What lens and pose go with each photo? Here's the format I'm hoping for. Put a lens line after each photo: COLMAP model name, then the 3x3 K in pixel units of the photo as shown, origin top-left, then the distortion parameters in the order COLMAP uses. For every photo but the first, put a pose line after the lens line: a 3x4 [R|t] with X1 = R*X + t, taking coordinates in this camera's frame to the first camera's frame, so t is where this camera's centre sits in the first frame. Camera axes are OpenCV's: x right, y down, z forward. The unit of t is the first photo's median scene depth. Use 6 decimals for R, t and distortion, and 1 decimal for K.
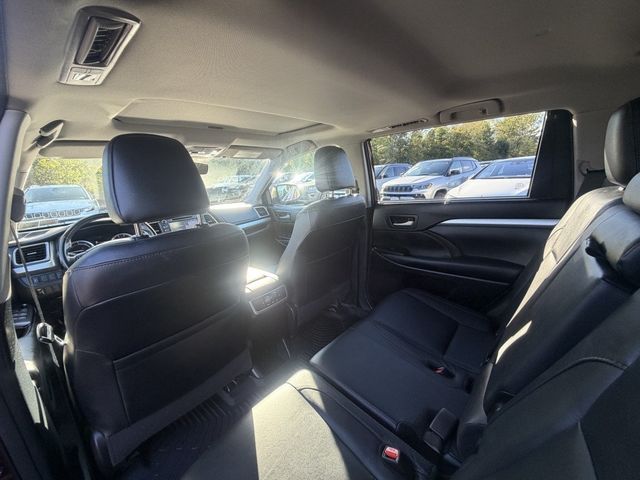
lens RADIAL K [[257.2, 0, 320.2], [0, 257.2, 237.3], [0, 0, 1]] dist [-0.001019, 0.000042]
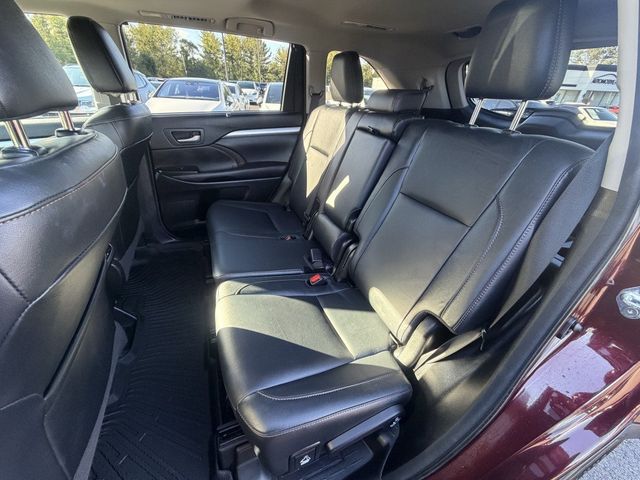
lens RADIAL K [[257.2, 0, 317.3], [0, 257.2, 238.3], [0, 0, 1]] dist [-0.001019, 0.000042]
pose [[0.444014, -0.364976, 0.818318, -0.375172], [0.131234, 0.929921, 0.343546, 0.024183], [-0.886357, -0.045148, 0.460795, 0.107608]]
